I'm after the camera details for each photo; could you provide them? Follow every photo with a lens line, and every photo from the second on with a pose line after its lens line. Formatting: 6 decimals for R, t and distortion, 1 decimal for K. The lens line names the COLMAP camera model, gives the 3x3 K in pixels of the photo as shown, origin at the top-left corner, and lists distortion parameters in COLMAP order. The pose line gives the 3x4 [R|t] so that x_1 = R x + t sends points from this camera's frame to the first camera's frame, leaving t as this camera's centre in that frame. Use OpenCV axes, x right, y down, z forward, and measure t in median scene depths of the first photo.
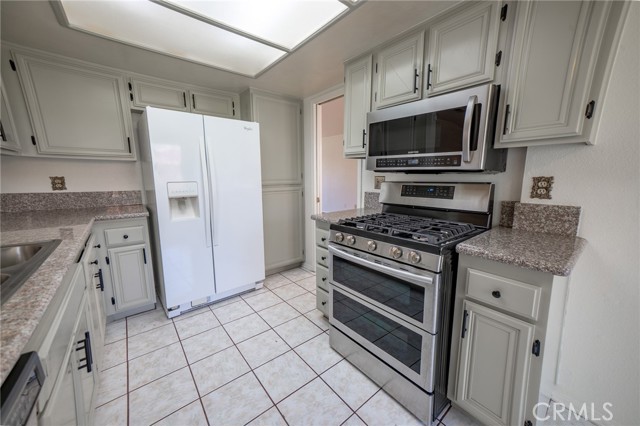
lens RADIAL K [[242.1, 0, 321.4], [0, 242.1, 212.1], [0, 0, 1]] dist [-0.019465, 0.024441]
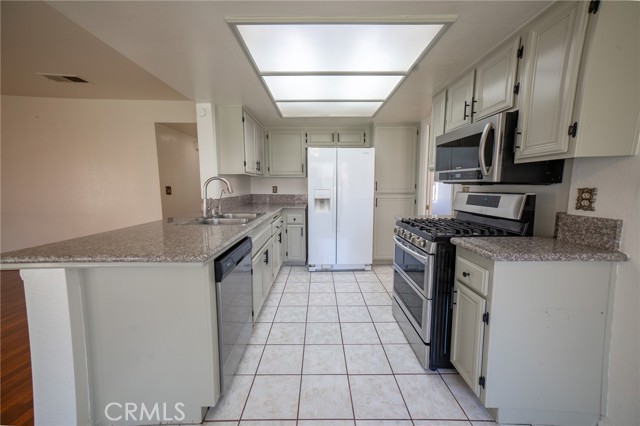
lens RADIAL K [[242.1, 0, 321.4], [0, 242.1, 212.1], [0, 0, 1]] dist [-0.019465, 0.024441]
pose [[0.779921, 0.071843, -0.621740, 0.609009], [-0.096748, 0.995289, -0.006356, 0.053930], [0.618355, 0.065110, 0.783198, -0.384834]]
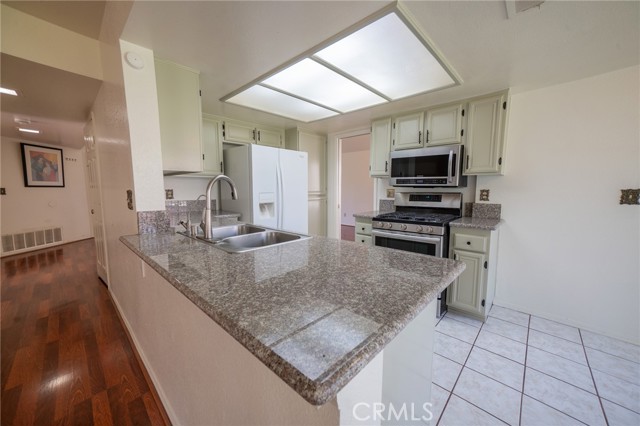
lens RADIAL K [[242.1, 0, 321.4], [0, 242.1, 212.1], [0, 0, 1]] dist [-0.019465, 0.024441]
pose [[0.990210, -0.011372, 0.139123, -0.597810], [0.018911, 0.998416, -0.052986, 0.101654], [-0.138301, 0.055099, 0.988856, -0.658484]]
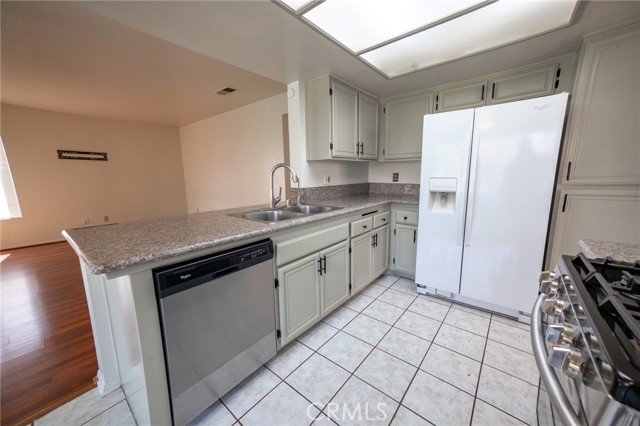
lens RADIAL K [[242.1, 0, 321.4], [0, 242.1, 212.1], [0, 0, 1]] dist [-0.019465, 0.024441]
pose [[0.193763, 0.156375, -0.968505, 0.513720], [-0.137227, 0.981829, 0.131072, -0.053520], [0.971403, 0.107508, 0.211701, 0.342925]]
